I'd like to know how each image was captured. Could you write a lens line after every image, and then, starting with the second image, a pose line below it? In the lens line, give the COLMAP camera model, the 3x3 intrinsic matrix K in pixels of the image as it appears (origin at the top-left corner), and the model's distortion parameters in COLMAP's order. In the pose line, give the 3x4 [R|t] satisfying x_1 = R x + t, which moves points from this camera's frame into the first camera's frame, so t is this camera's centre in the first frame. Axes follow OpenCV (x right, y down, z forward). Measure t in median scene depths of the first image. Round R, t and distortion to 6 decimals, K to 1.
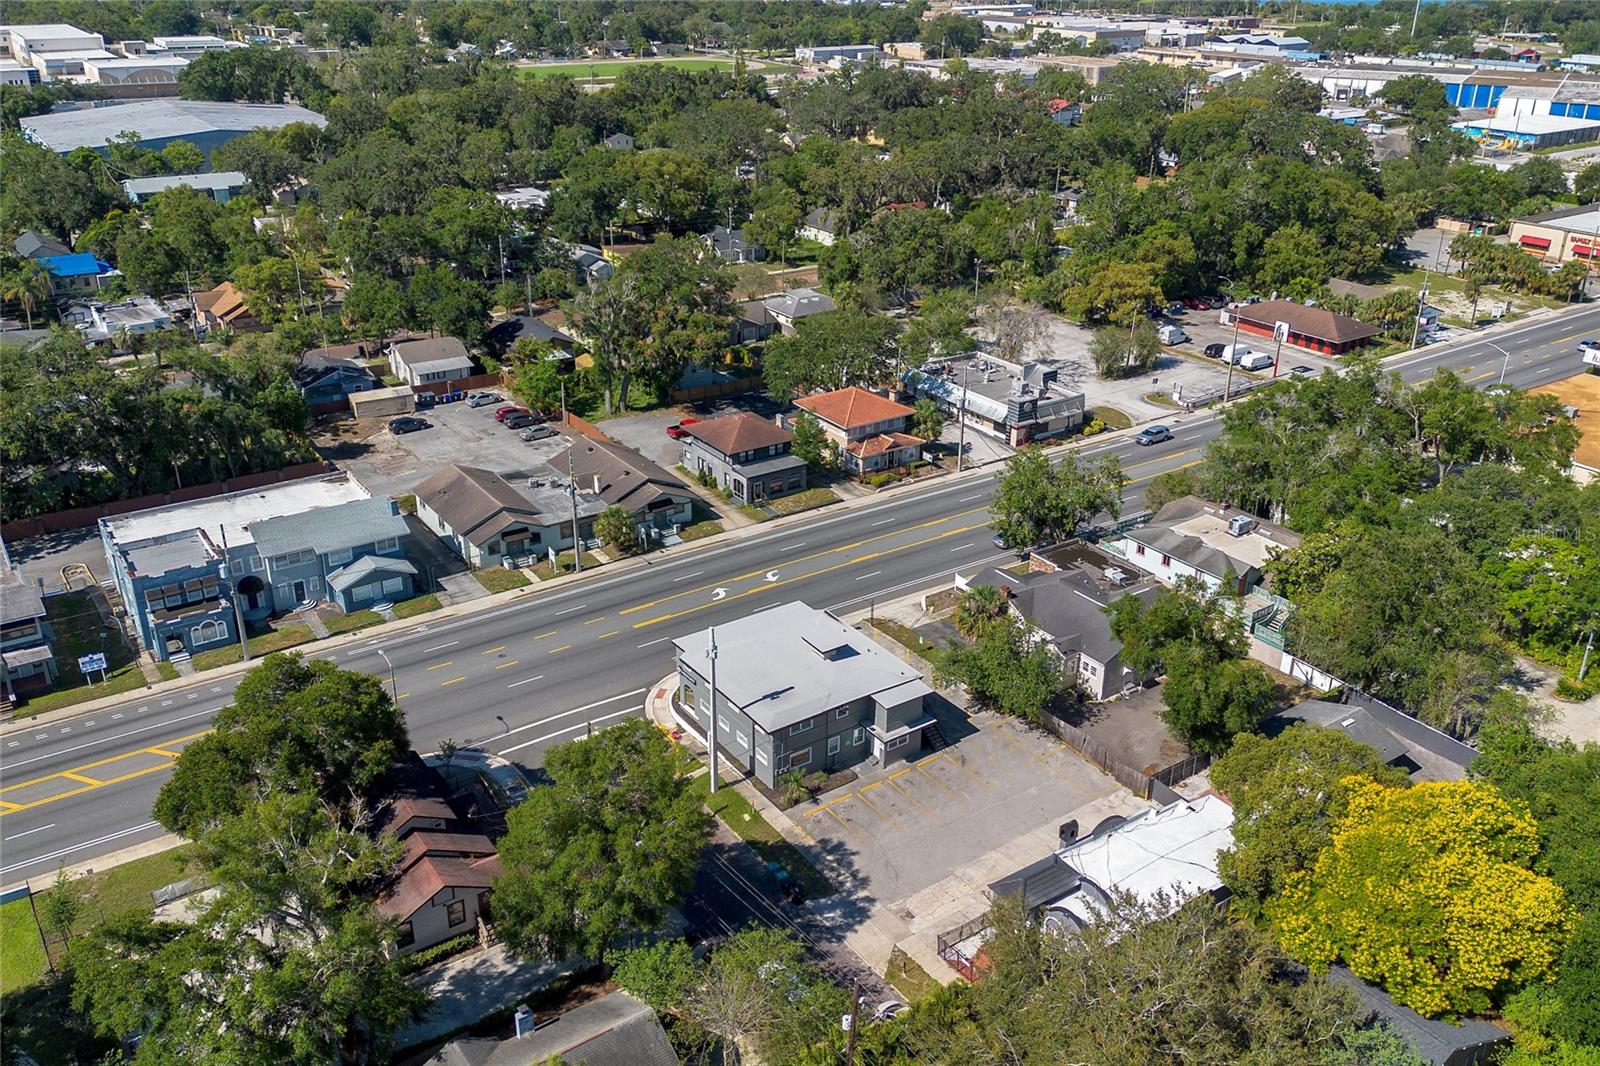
lens RADIAL K [[1331.2, 0, 800.0], [0, 1331.2, 533.0], [0, 0, 1]] dist [0.123422, -0.197027]
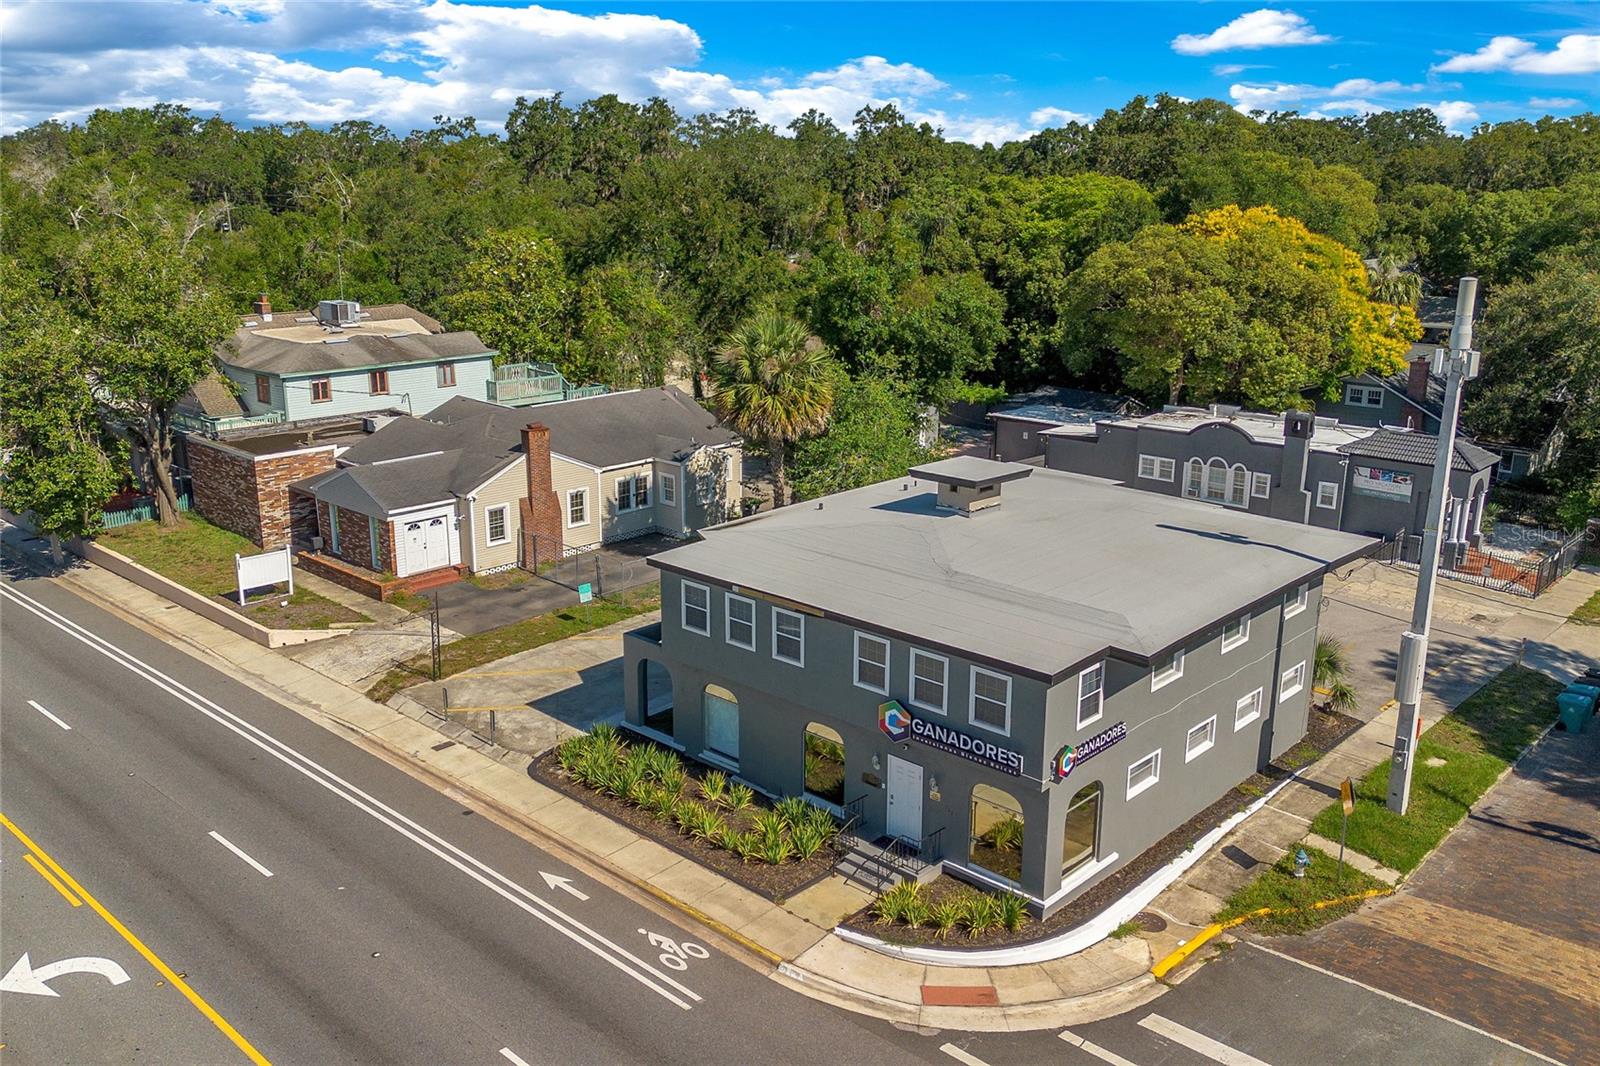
lens RADIAL K [[1331.2, 0, 800.0], [0, 1331.2, 533.0], [0, 0, 1]] dist [0.123422, -0.197027]
pose [[-0.229339, -0.264540, 0.936708, -0.304201], [0.397765, 0.852861, 0.338247, -0.045731], [-0.888362, 0.450163, -0.090369, 1.013653]]
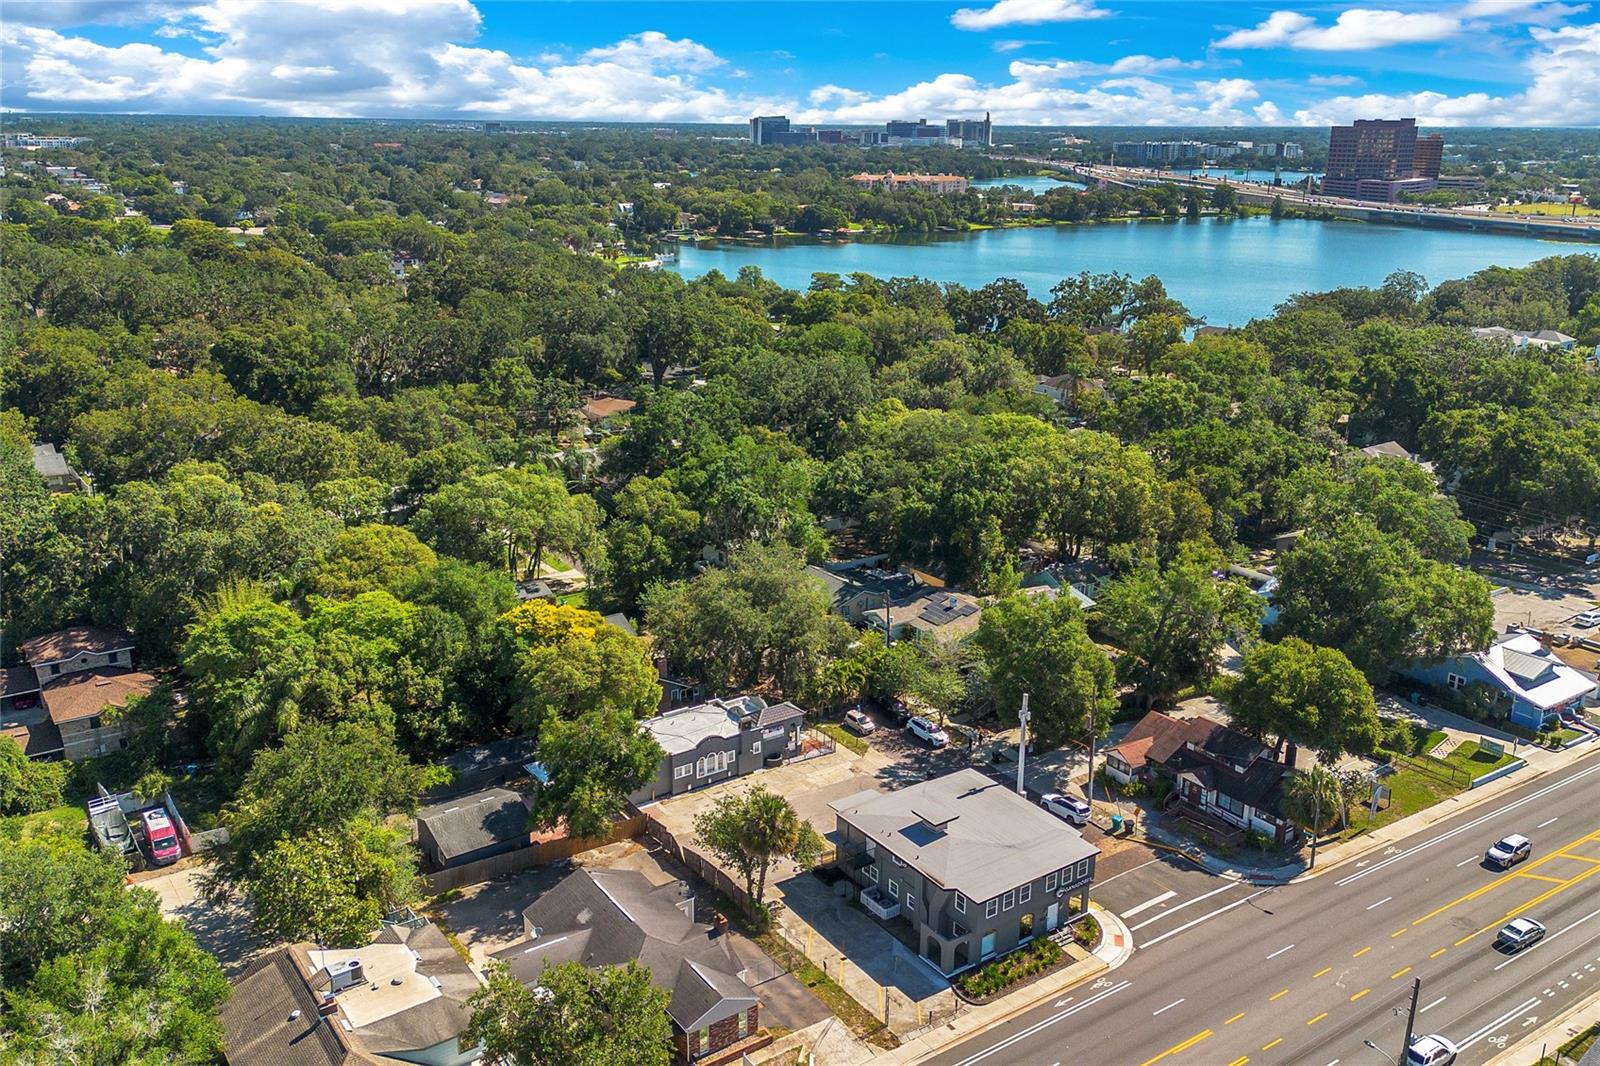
lens RADIAL K [[1331.2, 0, 800.0], [0, 1331.2, 533.0], [0, 0, 1]] dist [0.123422, -0.197027]
pose [[-0.999845, -0.007700, -0.015811, 0.125747], [-0.016310, 0.742273, 0.669899, -0.687610], [0.006578, 0.670053, -0.742284, 1.491708]]
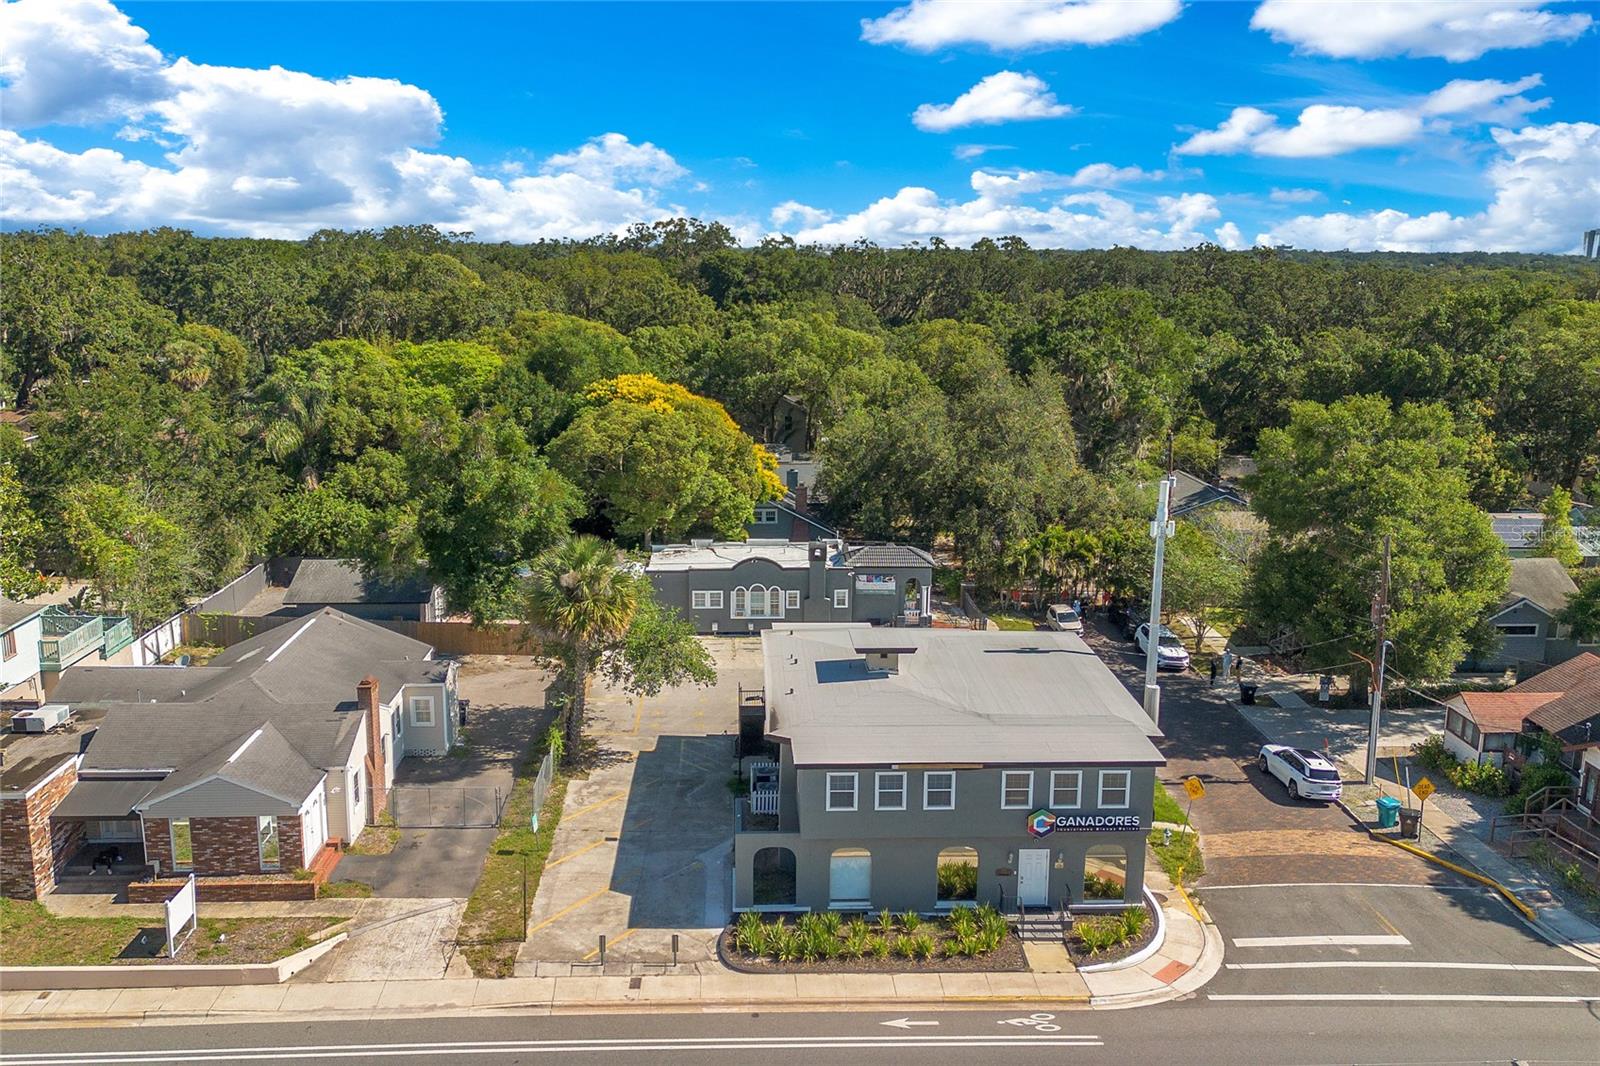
lens RADIAL K [[1331.2, 0, 800.0], [0, 1331.2, 533.0], [0, 0, 1]] dist [0.123422, -0.197027]
pose [[-0.852478, -0.123958, 0.507853, -0.196298], [0.204290, 0.815233, 0.541904, -0.219698], [-0.481192, 0.565711, -0.669645, 1.246653]]
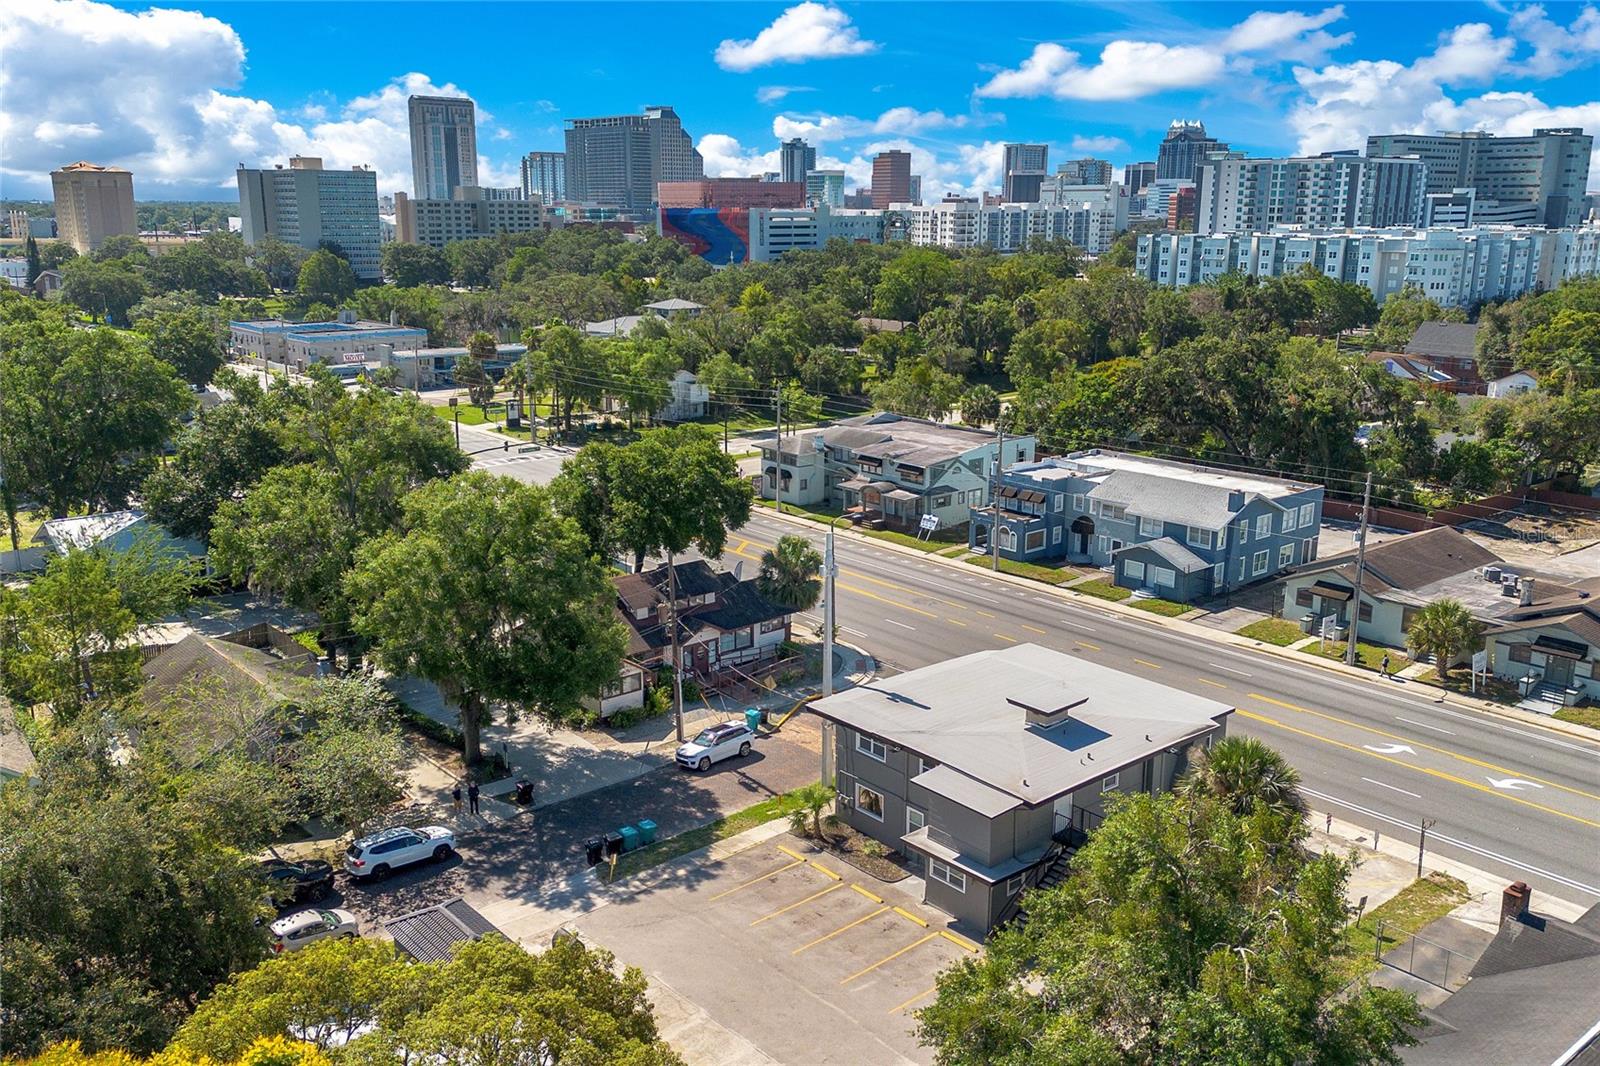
lens RADIAL K [[1331.2, 0, 800.0], [0, 1331.2, 533.0], [0, 0, 1]] dist [0.123422, -0.197027]
pose [[0.122003, 0.237875, -0.963603, 0.521893], [-0.411684, 0.895529, 0.168947, -0.036994], [0.903123, 0.376088, 0.207187, 0.703939]]
